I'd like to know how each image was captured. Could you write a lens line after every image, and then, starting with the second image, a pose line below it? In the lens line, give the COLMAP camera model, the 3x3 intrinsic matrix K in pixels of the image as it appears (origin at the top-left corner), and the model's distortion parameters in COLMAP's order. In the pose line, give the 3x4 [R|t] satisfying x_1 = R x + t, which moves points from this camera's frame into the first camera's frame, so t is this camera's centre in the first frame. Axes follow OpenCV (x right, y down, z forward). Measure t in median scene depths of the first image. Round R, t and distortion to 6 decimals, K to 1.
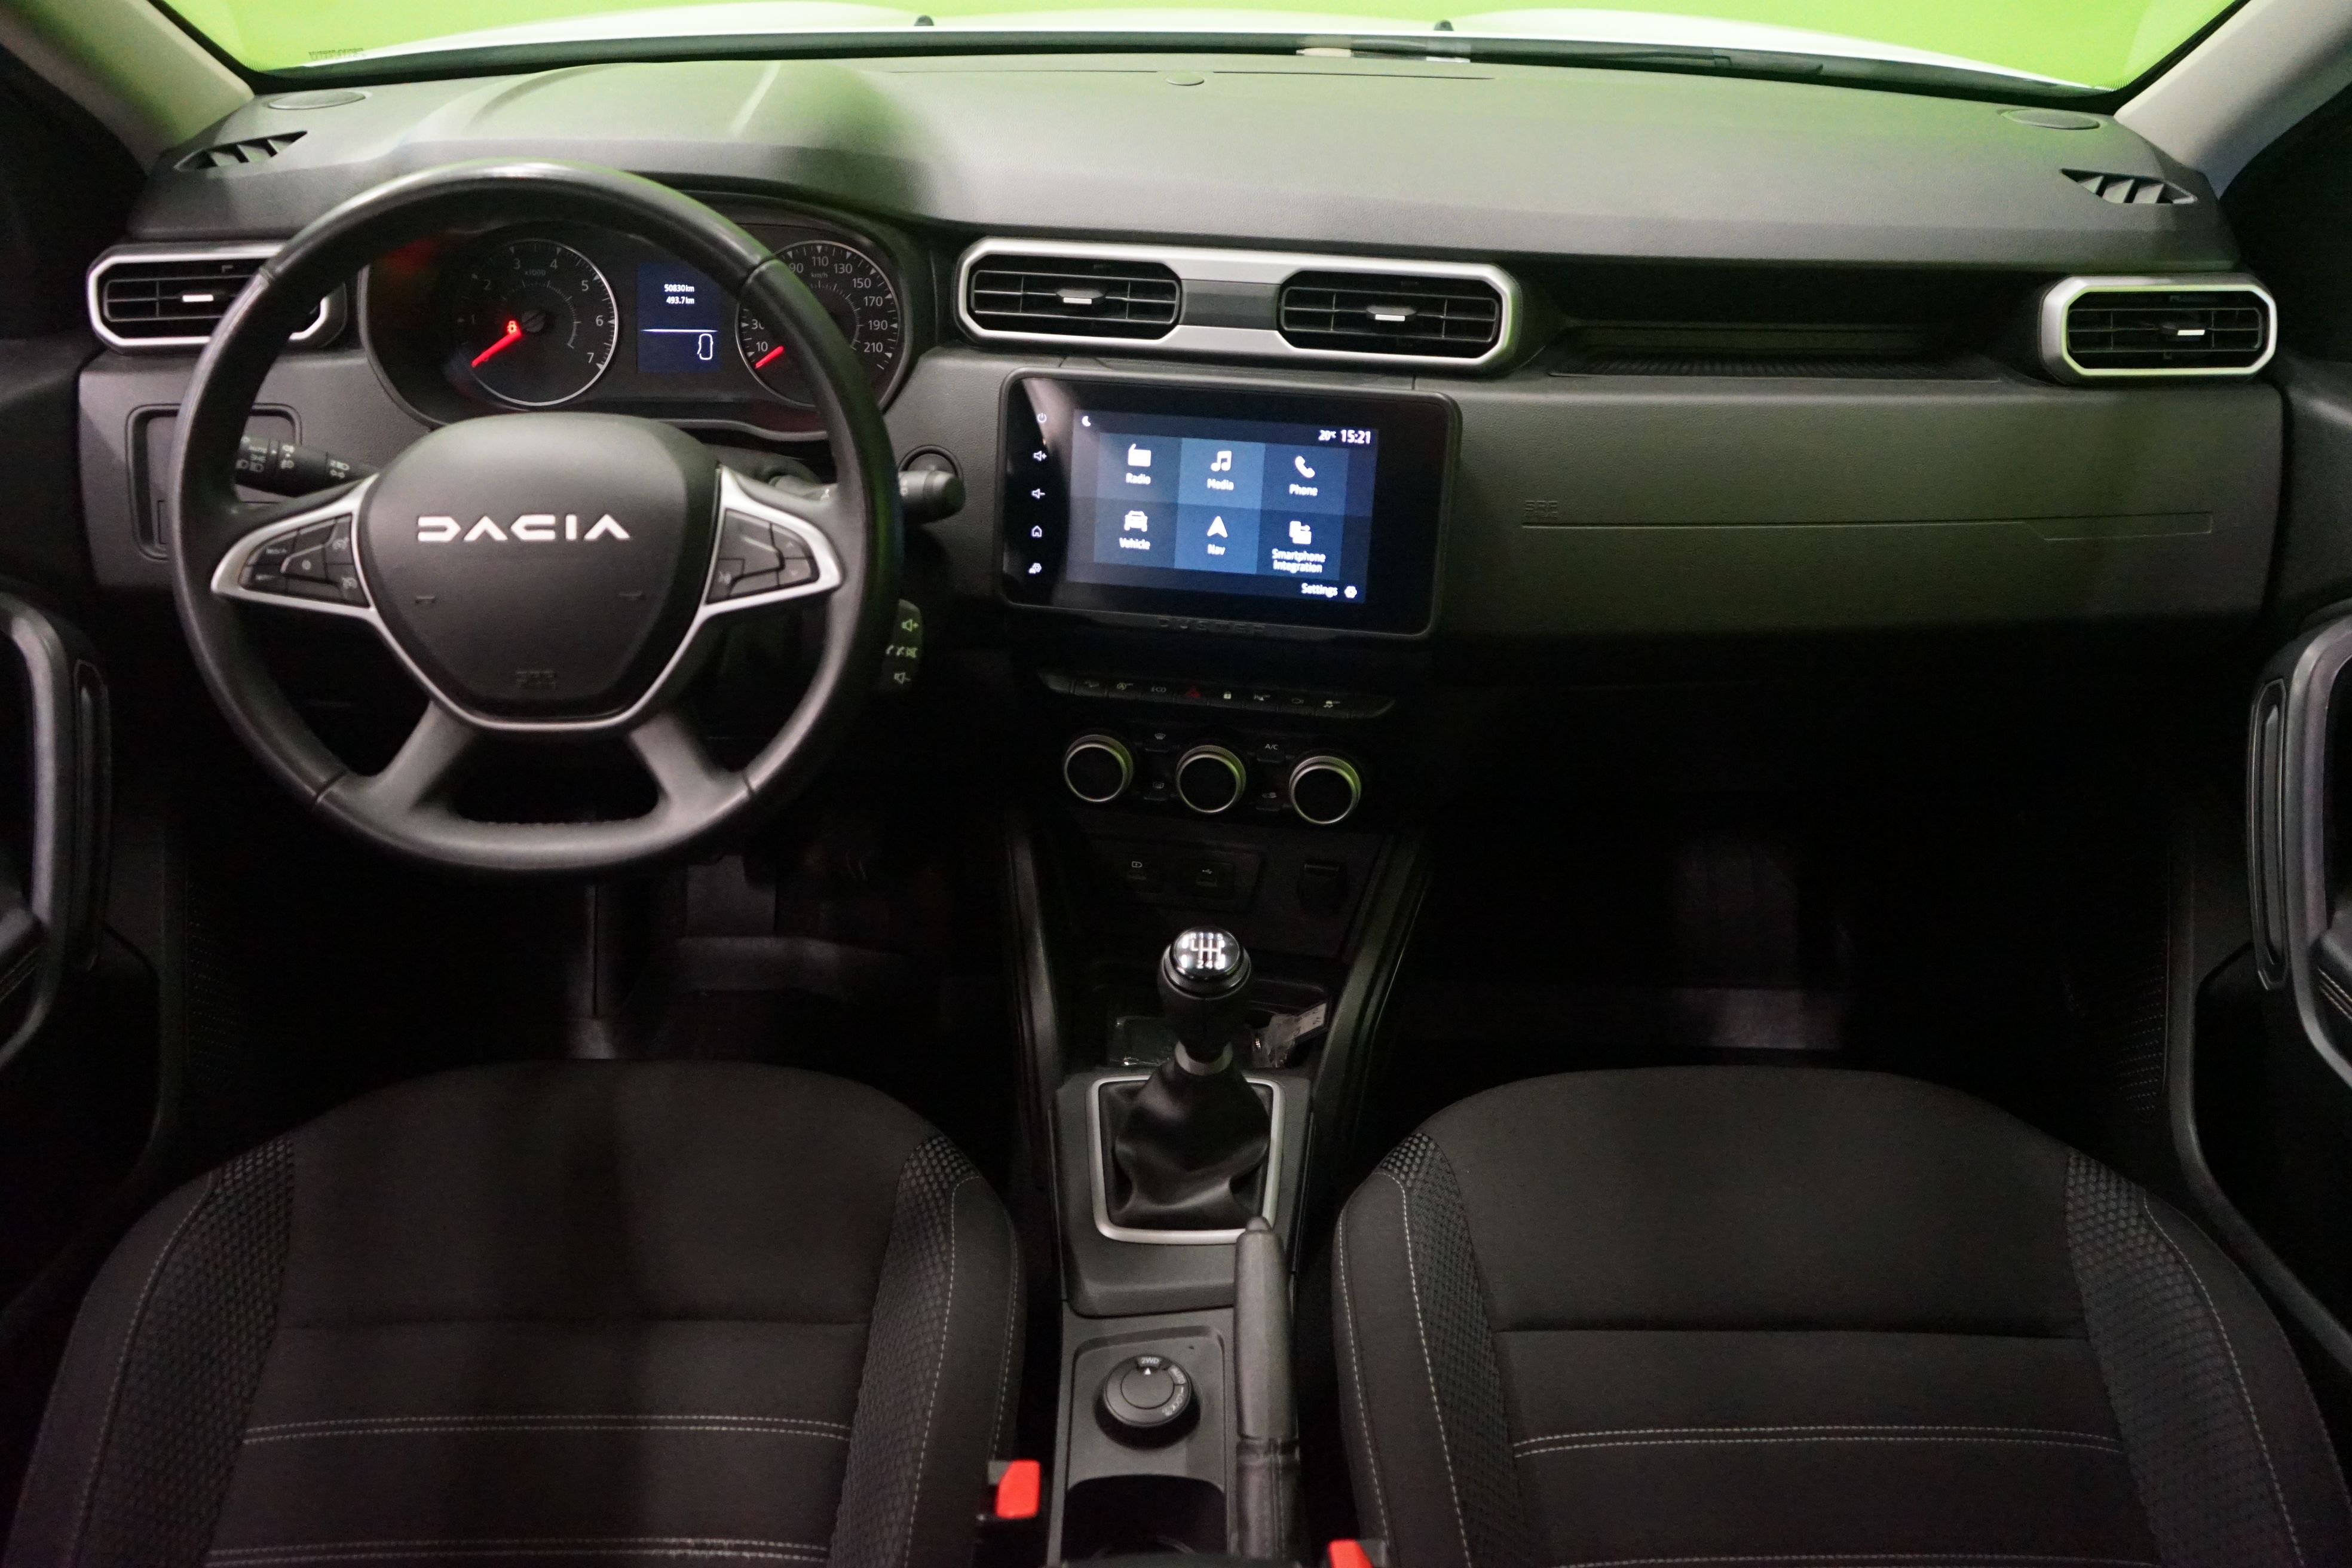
lens RADIAL K [[1846.5, 0, 1176.0], [0, 1846.5, 784.0], [0, 0, 1]] dist [-0.038014, 0.014781]
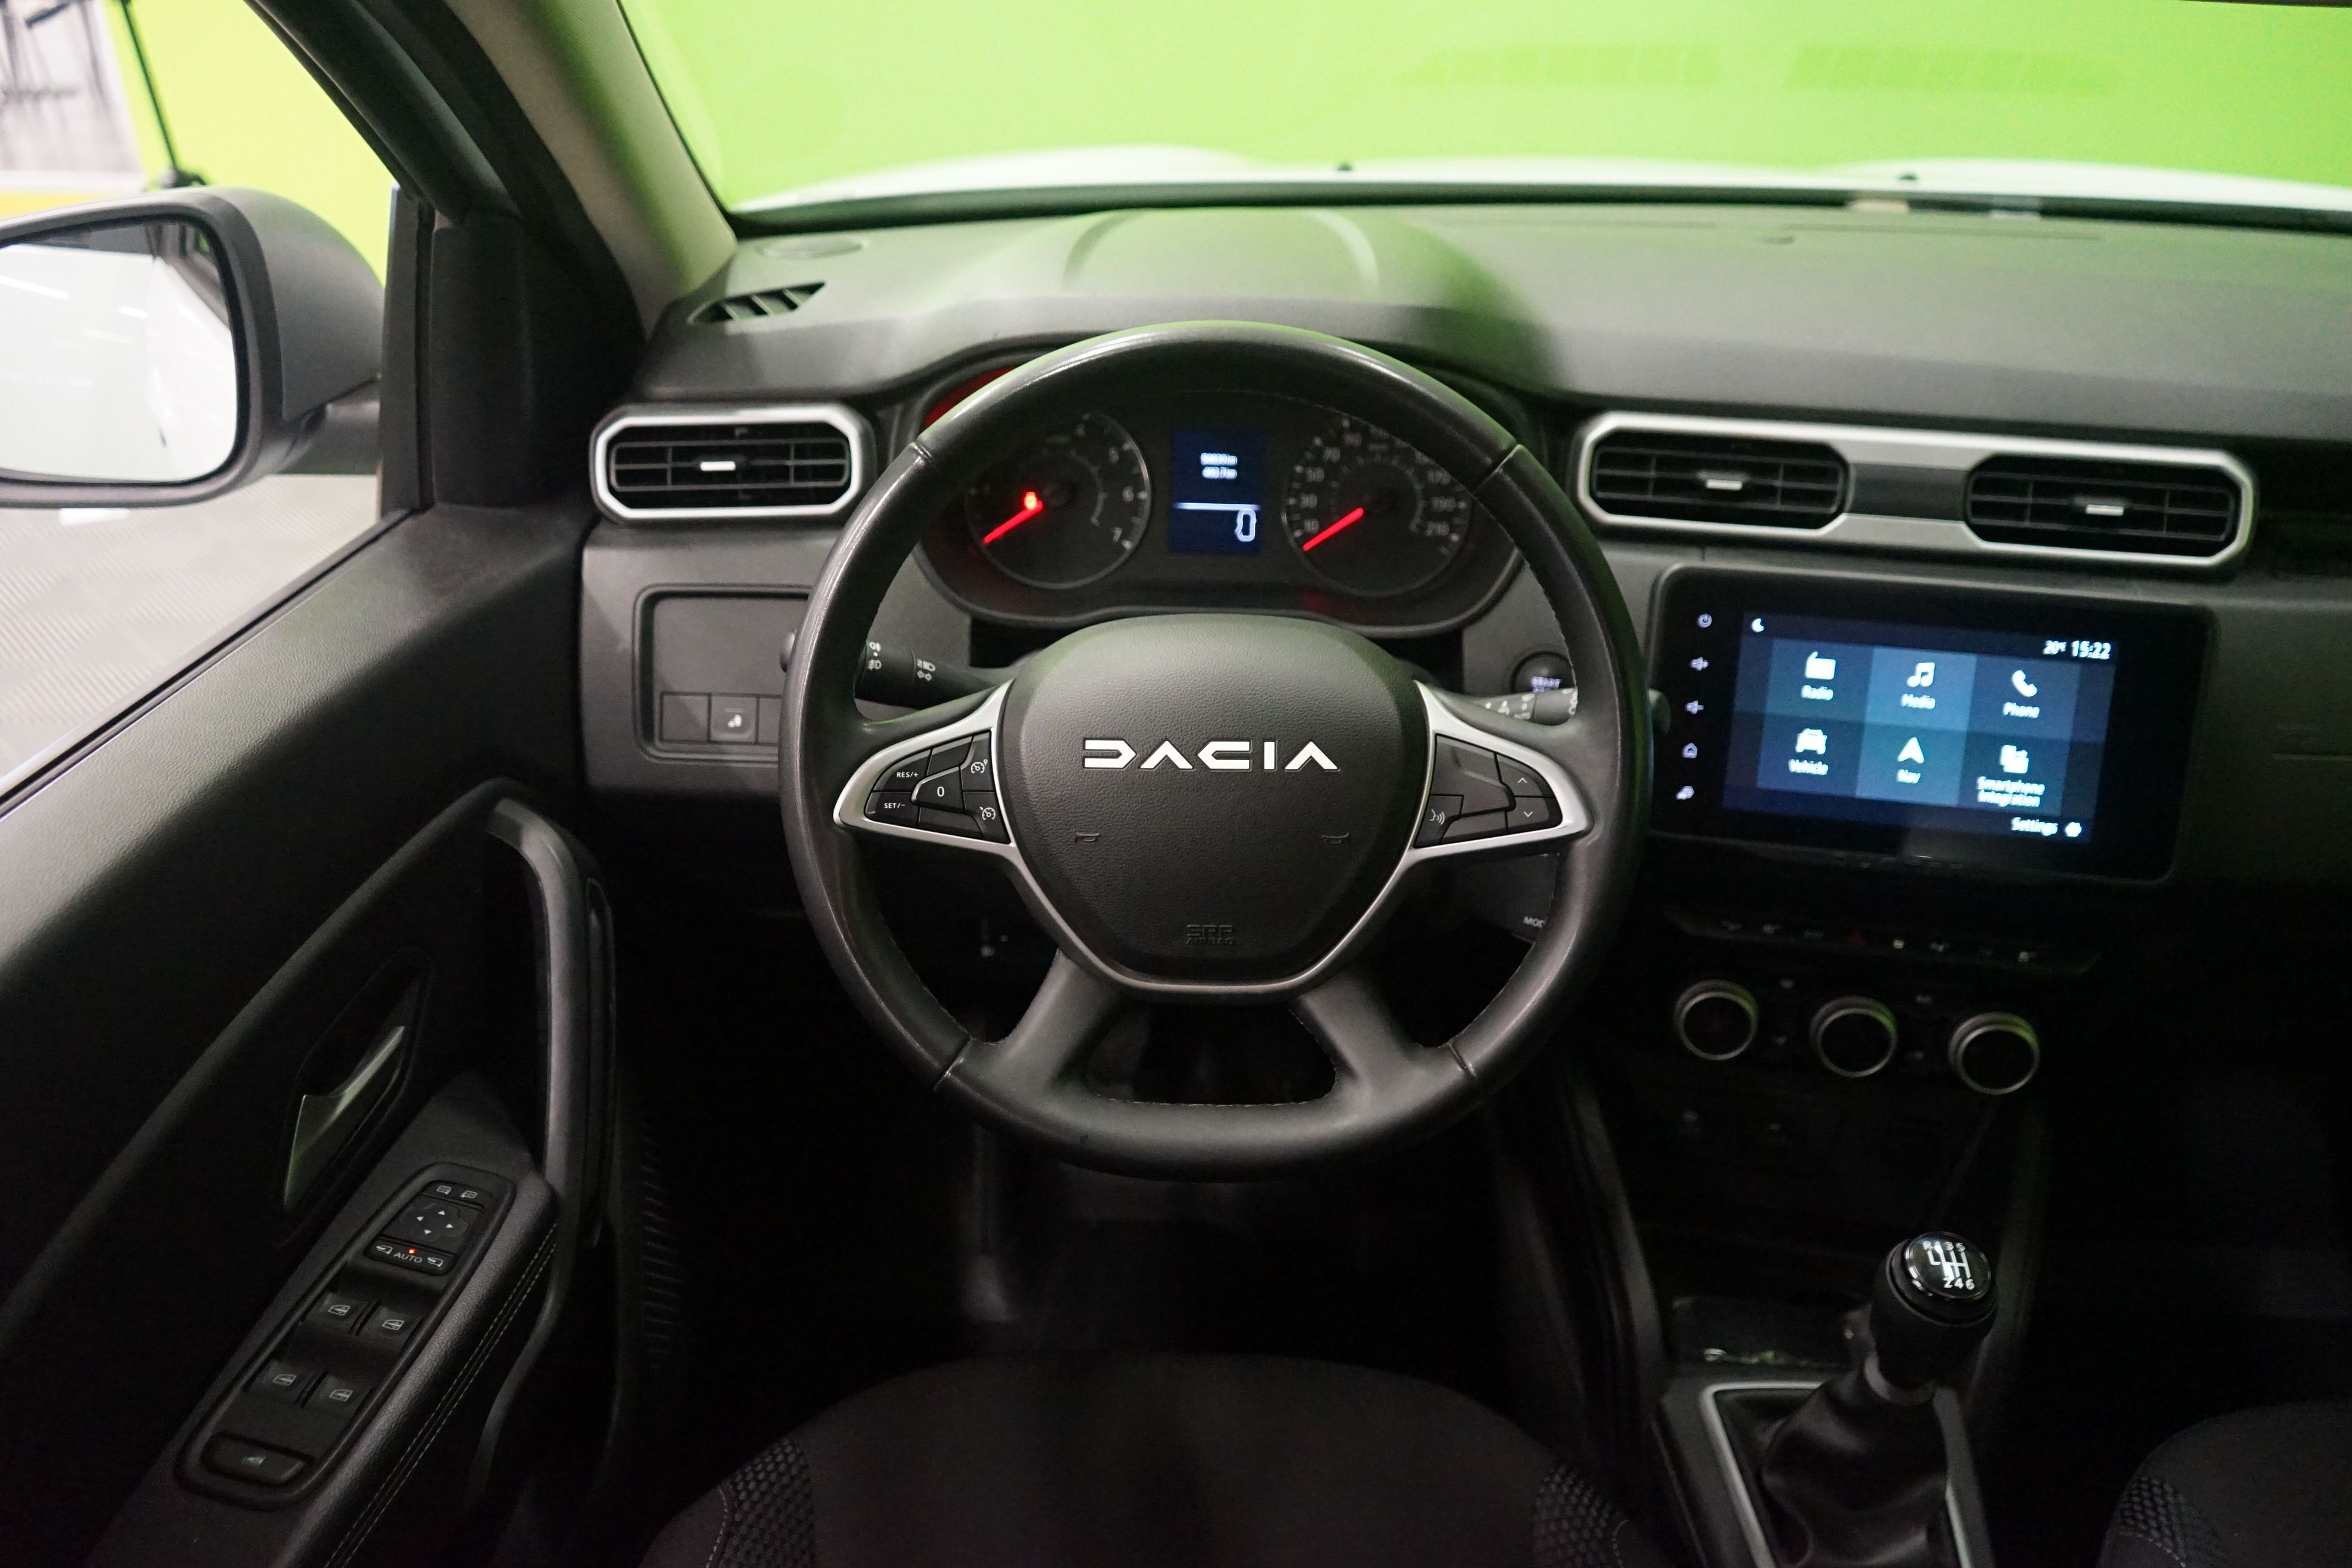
lens RADIAL K [[1846.5, 0, 1176.0], [0, 1846.5, 784.0], [0, 0, 1]] dist [-0.038014, 0.014781]
pose [[0.998599, 0.018827, -0.049462, -0.273808], [-0.022426, 0.997062, -0.073237, -0.053547], [0.047938, 0.074244, 0.996087, 0.137099]]
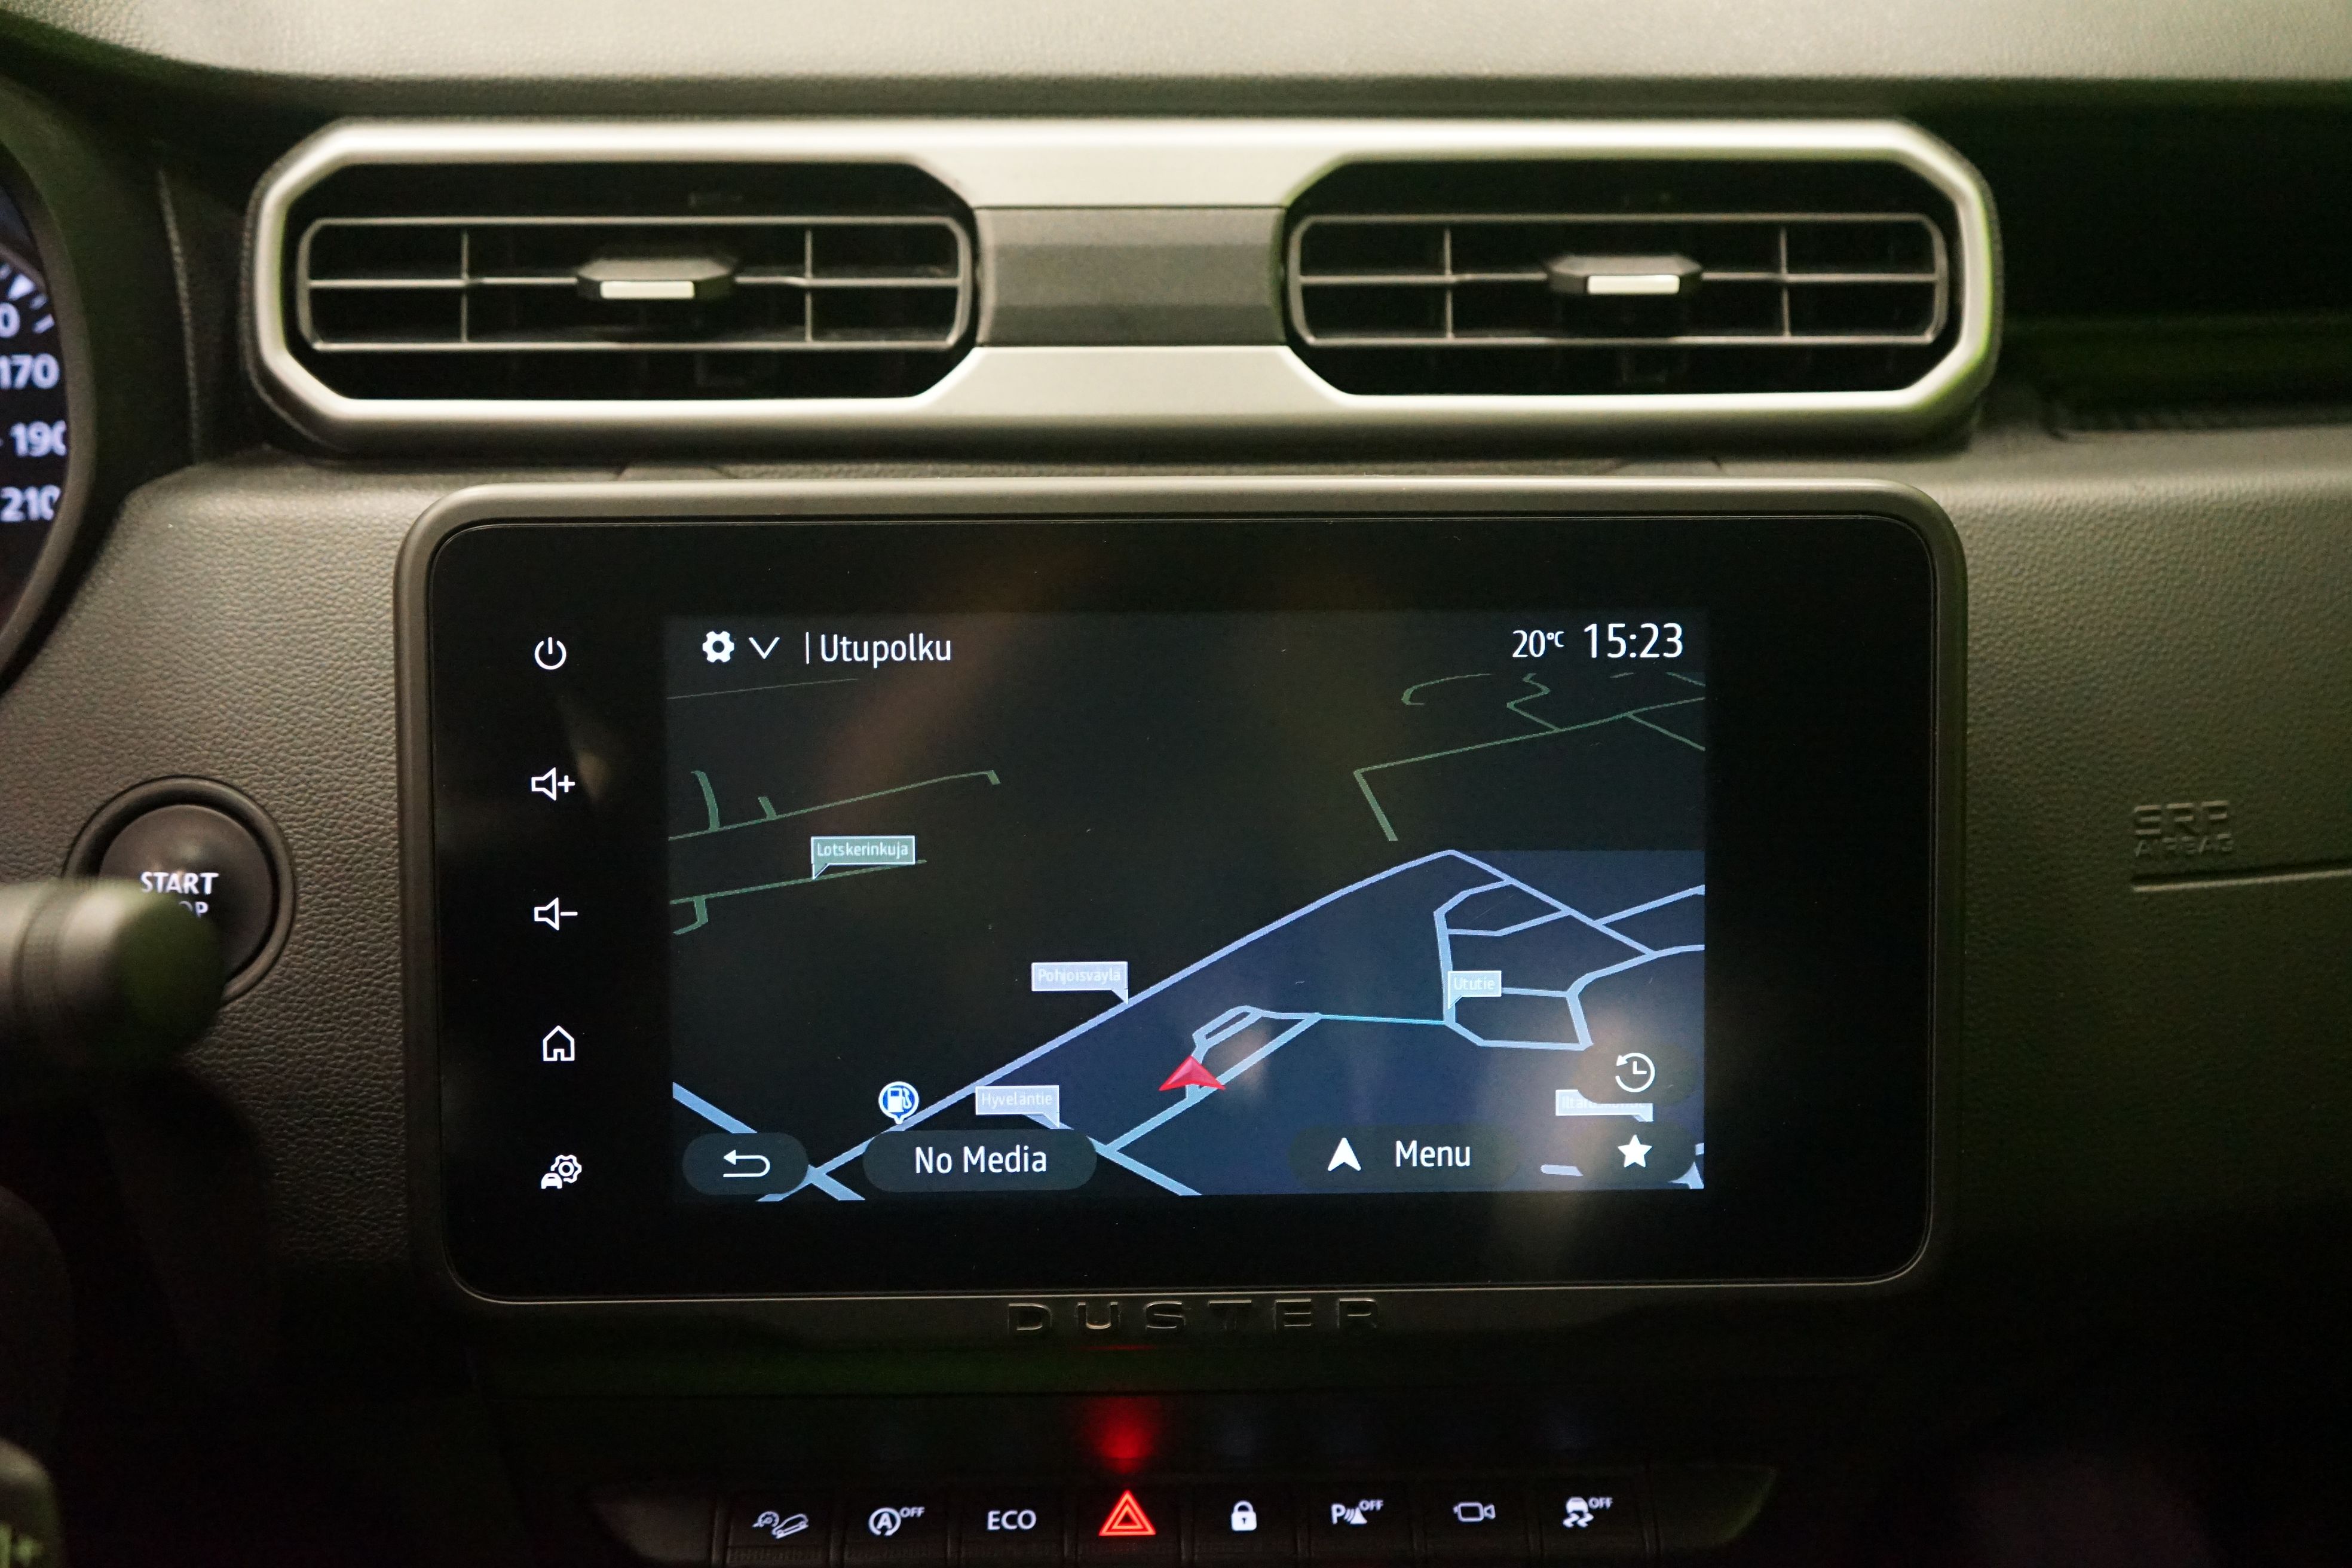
lens RADIAL K [[2287.7, 0, 1176.0], [0, 2287.7, 784.0], [0, 0, 1]] dist [0.008584, 0.004728]
pose [[0.981870, -0.075259, 0.173977, -0.040458], [0.102645, 0.982693, -0.154204, -0.112841], [-0.159360, 0.169266, 0.972601, 0.637024]]
